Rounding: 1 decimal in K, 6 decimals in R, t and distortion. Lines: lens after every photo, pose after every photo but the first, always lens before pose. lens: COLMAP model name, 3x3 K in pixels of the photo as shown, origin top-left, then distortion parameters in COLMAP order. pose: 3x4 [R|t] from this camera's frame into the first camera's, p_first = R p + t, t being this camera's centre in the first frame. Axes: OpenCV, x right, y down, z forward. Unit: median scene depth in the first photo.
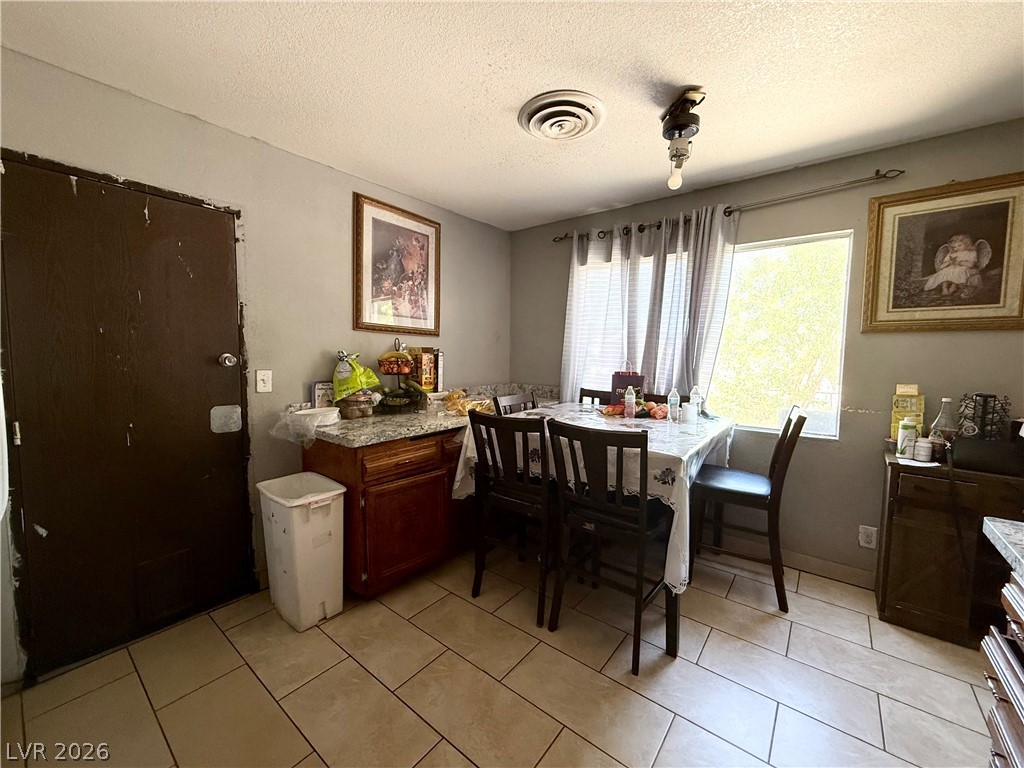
lens RADIAL K [[407.4, 0, 508.3], [0, 407.4, 383.3], [0, 0, 1]] dist [-0.001604, 0.000669]
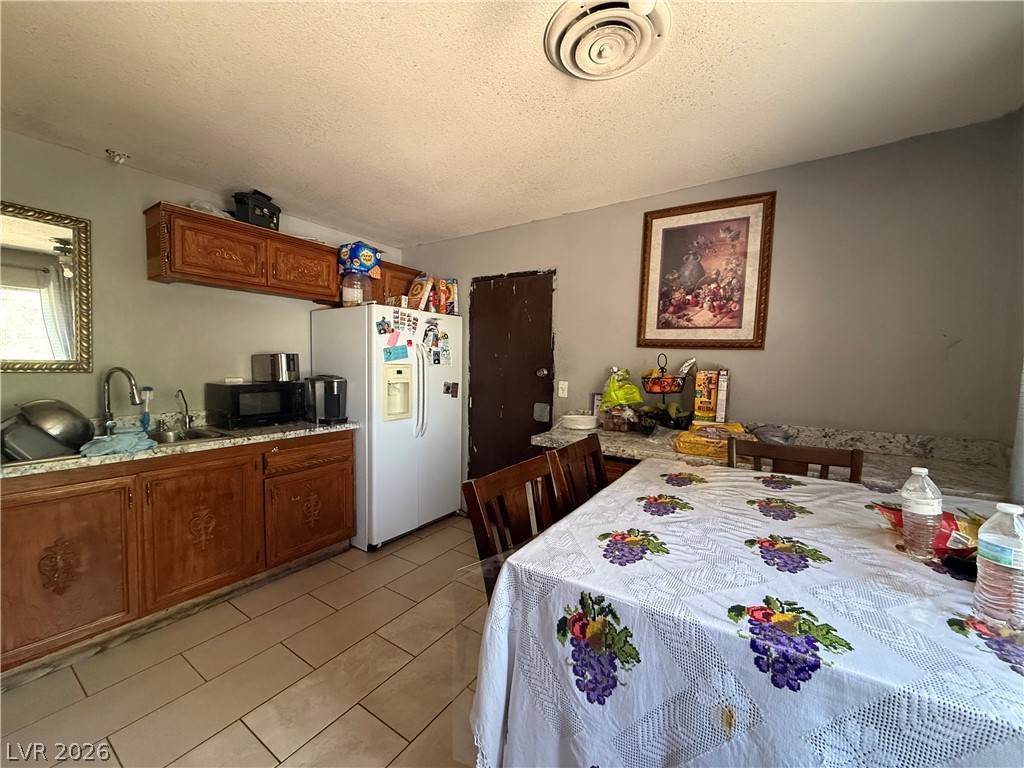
lens RADIAL K [[407.4, 0, 510.9], [0, 407.4, 383.0], [0, 0, 1]] dist [-0.001604, 0.000669]
pose [[0.079932, 0.040210, -0.995989, 0.577179], [-0.090808, 0.995325, 0.032895, -0.042952], [0.992655, 0.087815, 0.083209, 0.564691]]
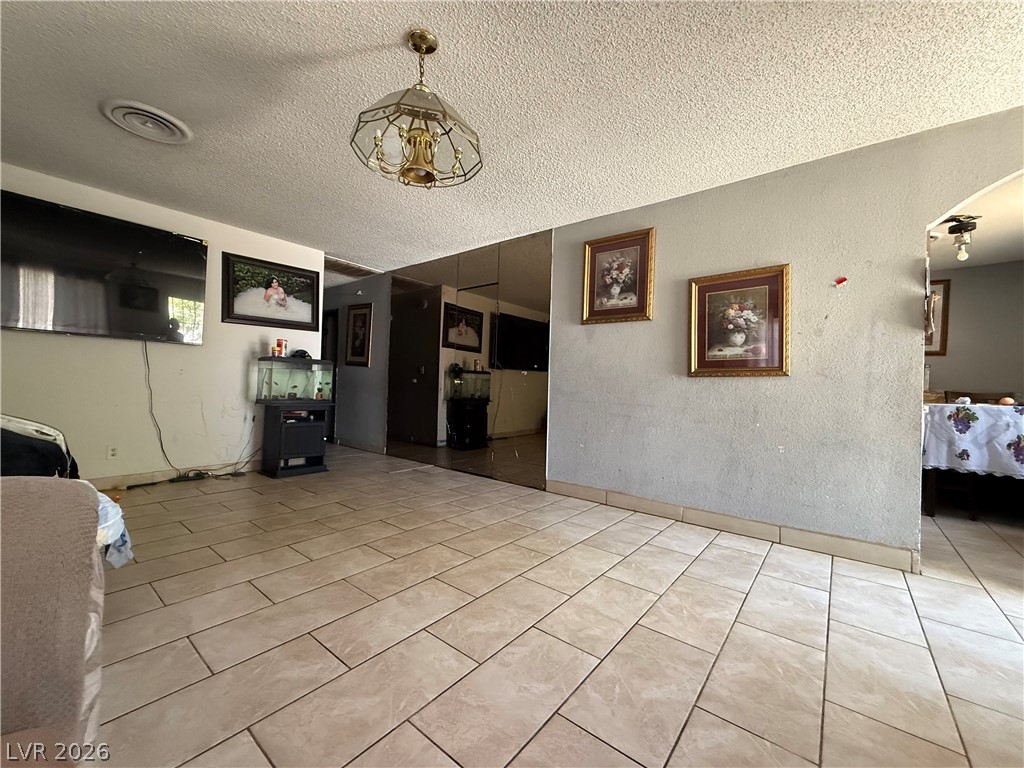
lens RADIAL K [[407.4, 0, 508.6], [0, 407.4, 386.3], [0, 0, 1]] dist [-0.001604, 0.000669]
pose [[-0.009146, -0.013467, -0.999867, 1.449282], [-0.099433, 0.994966, -0.012491, 0.188710], [0.995002, 0.099306, -0.010439, -0.585447]]
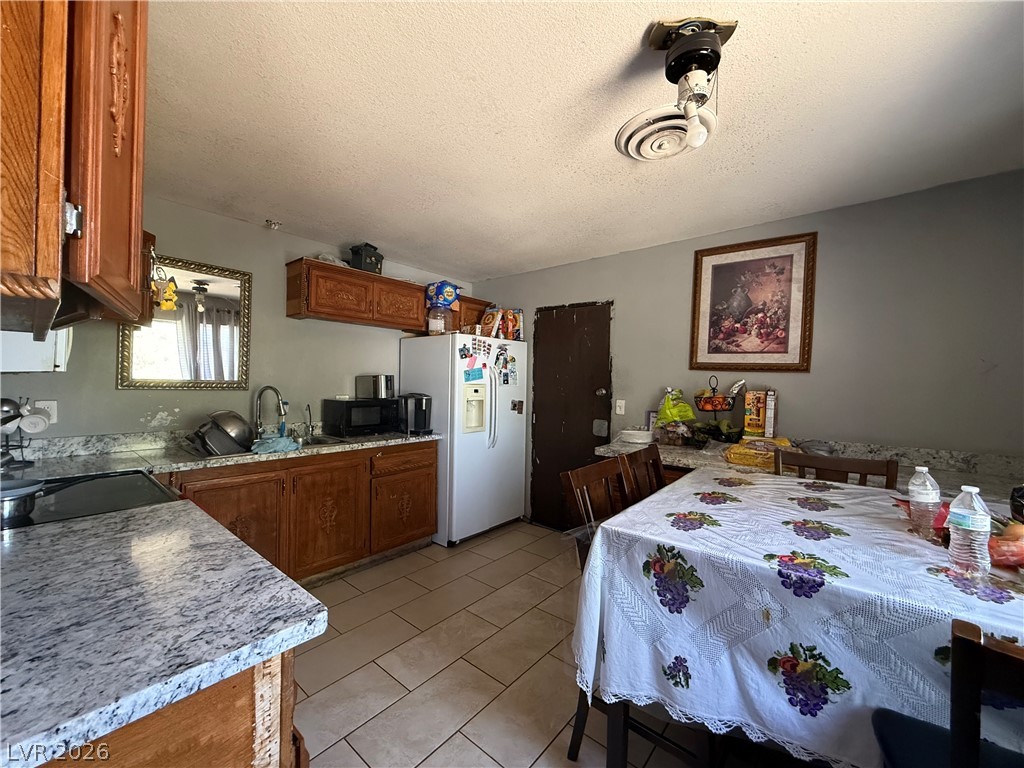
lens RADIAL K [[407.4, 0, 510.5], [0, 407.4, 383.2], [0, 0, 1]] dist [-0.001604, 0.000669]
pose [[-0.026240, -0.005802, -0.999639, 0.720574], [-0.094688, 0.995502, -0.003293, -0.039188], [0.995161, 0.094568, -0.026671, 0.497089]]
